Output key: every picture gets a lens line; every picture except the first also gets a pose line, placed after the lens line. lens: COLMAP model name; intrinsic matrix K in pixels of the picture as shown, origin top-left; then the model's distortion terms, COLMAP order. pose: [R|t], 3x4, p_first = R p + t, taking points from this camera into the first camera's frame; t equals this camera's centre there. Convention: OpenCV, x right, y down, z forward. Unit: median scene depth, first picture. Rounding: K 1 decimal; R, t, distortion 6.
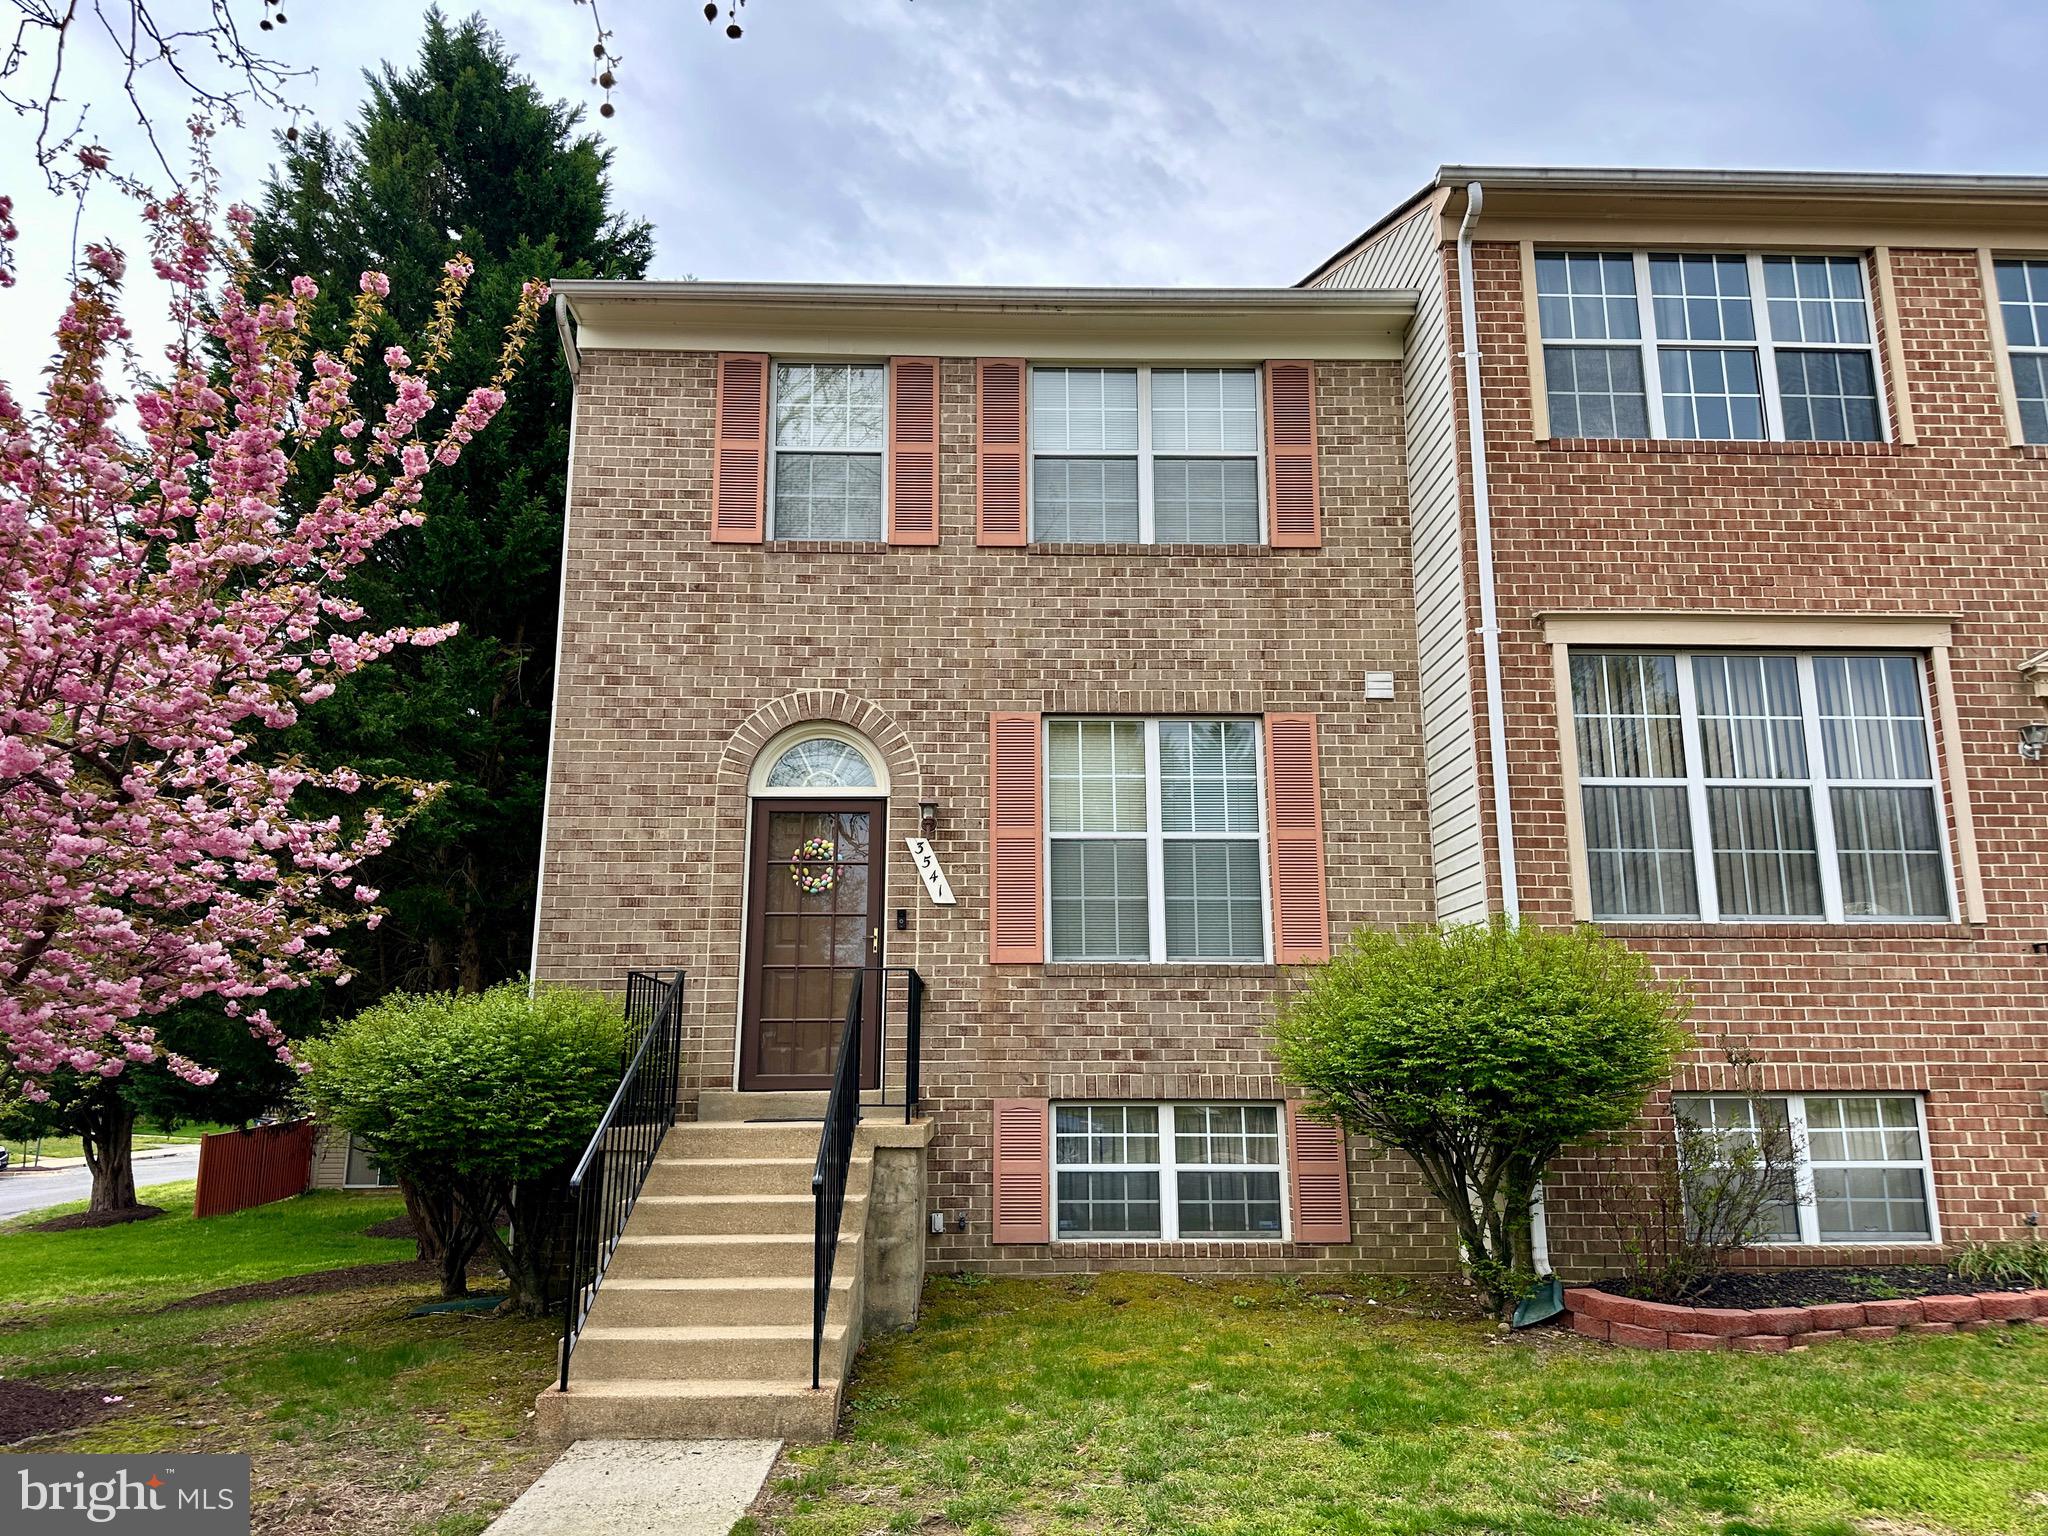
lens RADIAL K [[1428.6, 0, 1030.3], [0, 1428.6, 762.1], [0, 0, 1]] dist [0.114964, -0.140080]
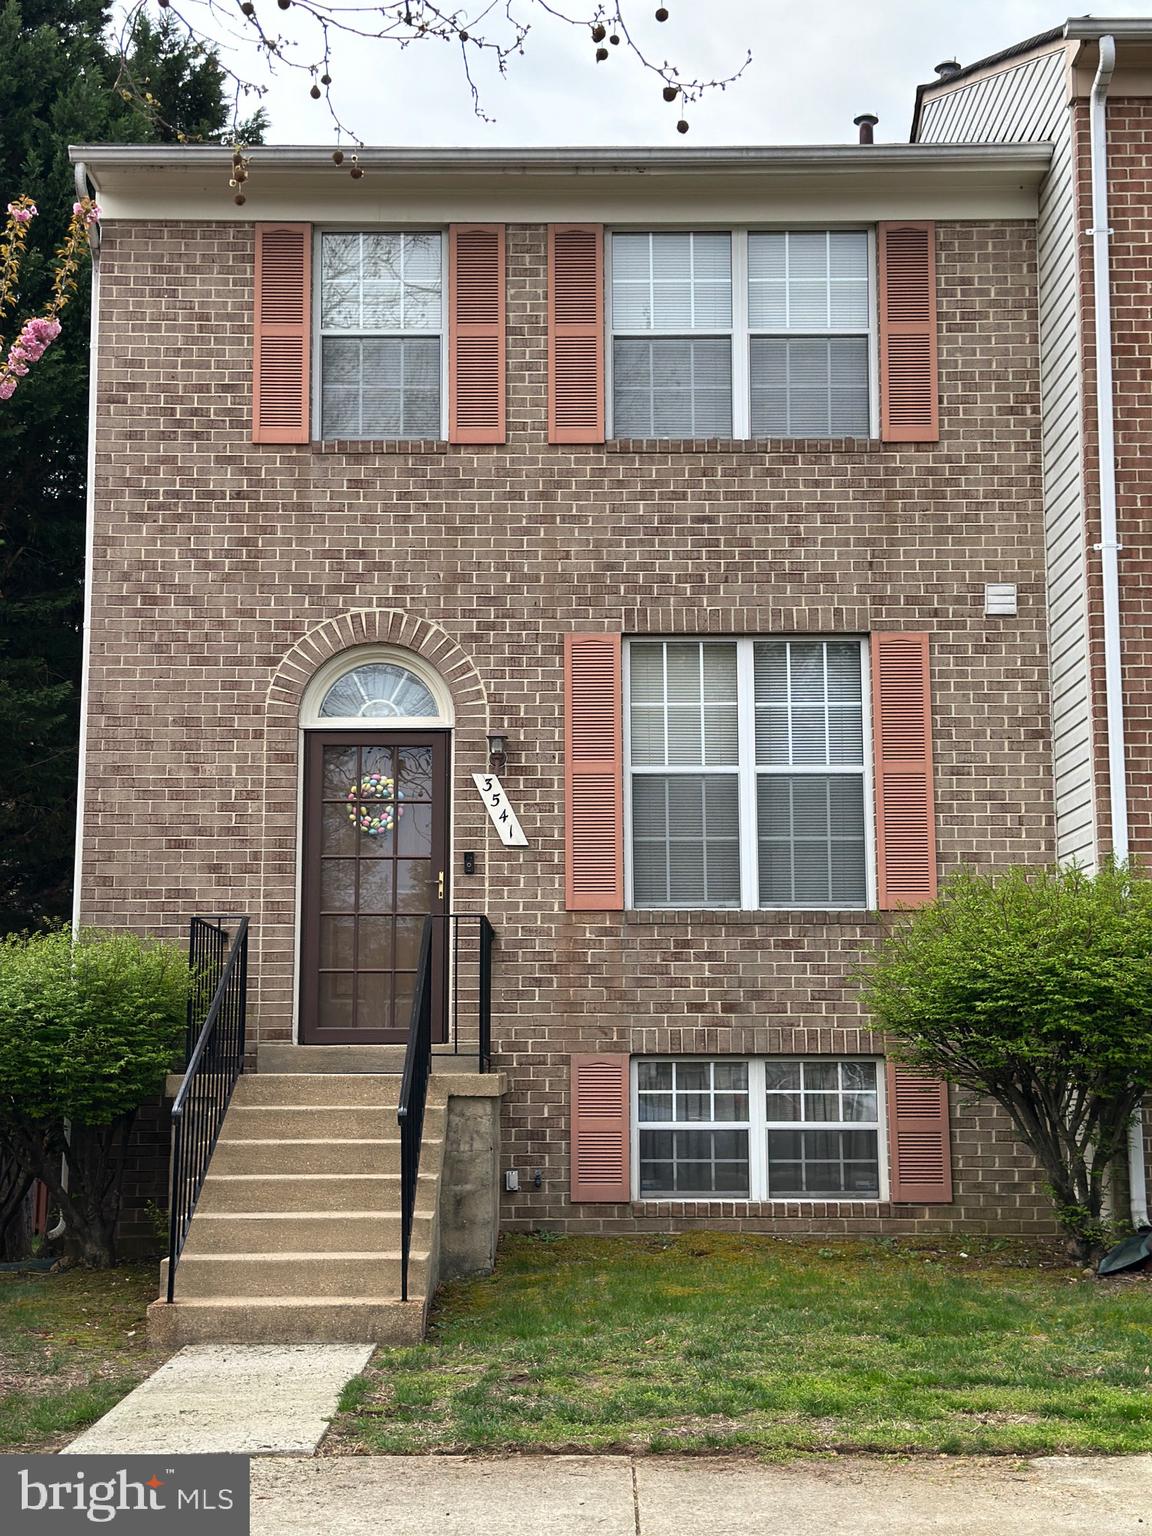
lens RADIAL K [[2145.8, 0, 576.0], [0, 2145.8, 768.0], [0, 0, 1]] dist [-0.032102, 0.907876]
pose [[0.999671, -0.003499, -0.025417, 0.013369], [0.005328, 0.997374, 0.072228, -0.048786], [0.025098, -0.072339, 0.997064, -0.358099]]
